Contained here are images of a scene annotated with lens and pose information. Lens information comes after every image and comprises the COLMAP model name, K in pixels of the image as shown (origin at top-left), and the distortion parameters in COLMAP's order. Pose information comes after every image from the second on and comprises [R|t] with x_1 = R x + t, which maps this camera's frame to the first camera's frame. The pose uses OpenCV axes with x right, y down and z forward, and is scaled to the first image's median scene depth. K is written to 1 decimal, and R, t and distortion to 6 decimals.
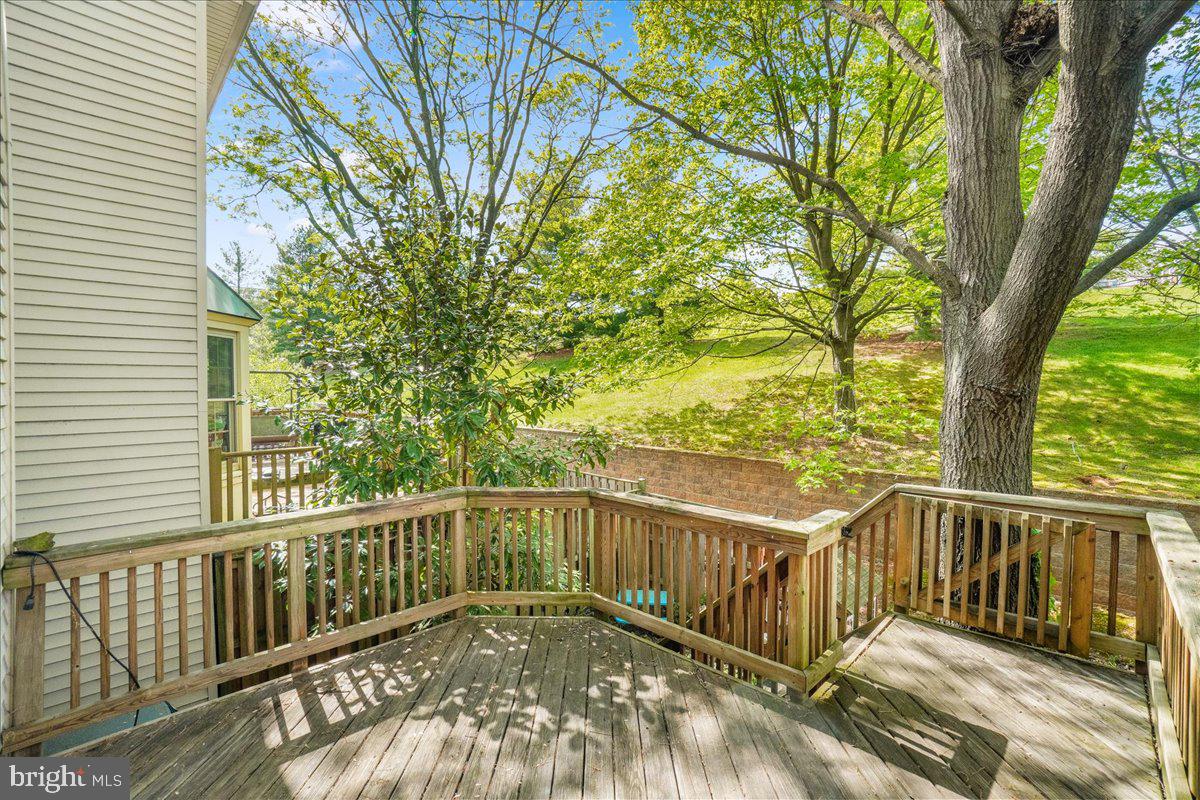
lens RADIAL K [[534.0, 0, 590.2], [0, 534.0, 419.2], [0, 0, 1]] dist [-0.001061, 0.000330]
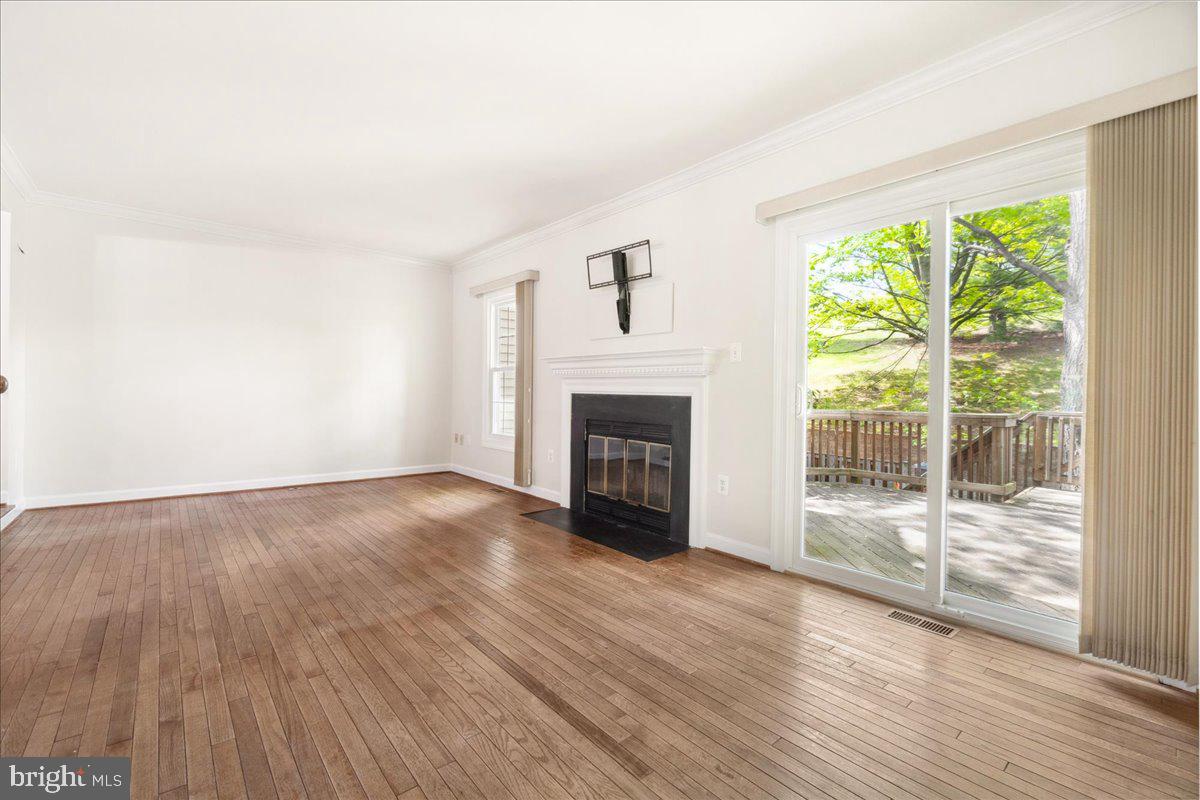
lens RADIAL K [[519.8, 0, 594.6], [0, 519.8, 395.3], [0, 0, 1]] dist [-0.000631, 0.000074]
pose [[0.996927, 0.014474, -0.076989, -0.216473], [-0.018271, 0.998639, -0.048843, 0.055178], [0.076178, 0.050100, 0.995835, -0.236854]]
